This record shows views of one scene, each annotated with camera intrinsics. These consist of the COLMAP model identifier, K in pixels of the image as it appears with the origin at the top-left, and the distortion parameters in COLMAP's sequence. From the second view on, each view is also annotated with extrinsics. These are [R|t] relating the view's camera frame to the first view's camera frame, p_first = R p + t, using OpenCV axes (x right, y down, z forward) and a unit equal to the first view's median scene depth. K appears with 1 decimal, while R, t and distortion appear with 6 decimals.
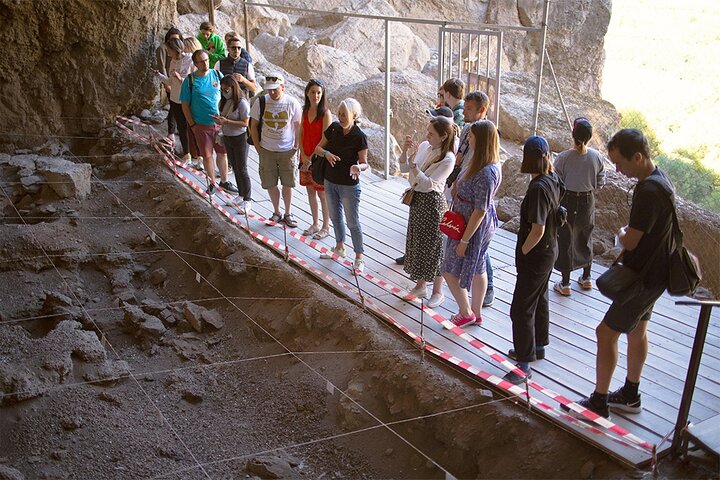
lens RADIAL K [[657.1, 0, 363.2], [0, 657.1, 240.7], [0, 0, 1]] dist [-0.049655, 0.000000]
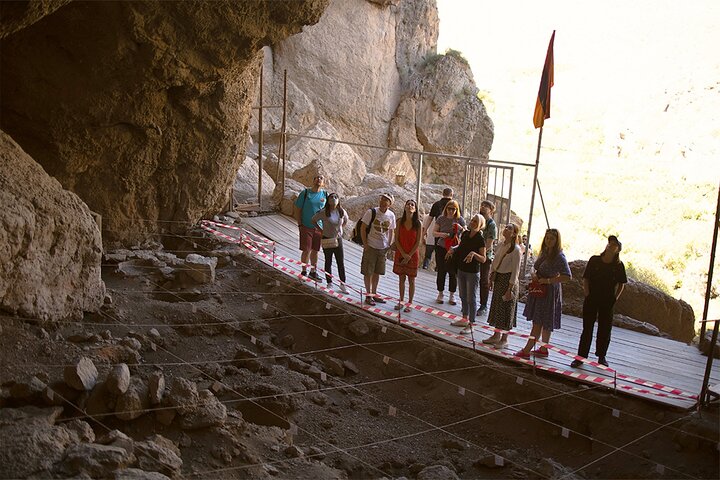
lens RADIAL K [[657.1, 0, 357.3], [0, 657.1, 241.2], [0, 0, 1]] dist [-0.049655, 0.000000]
pose [[0.982934, 0.003546, 0.183923, -0.343365], [0.025097, 0.987881, -0.153172, 0.050650], [-0.182237, 0.155174, 0.970933, -0.285924]]
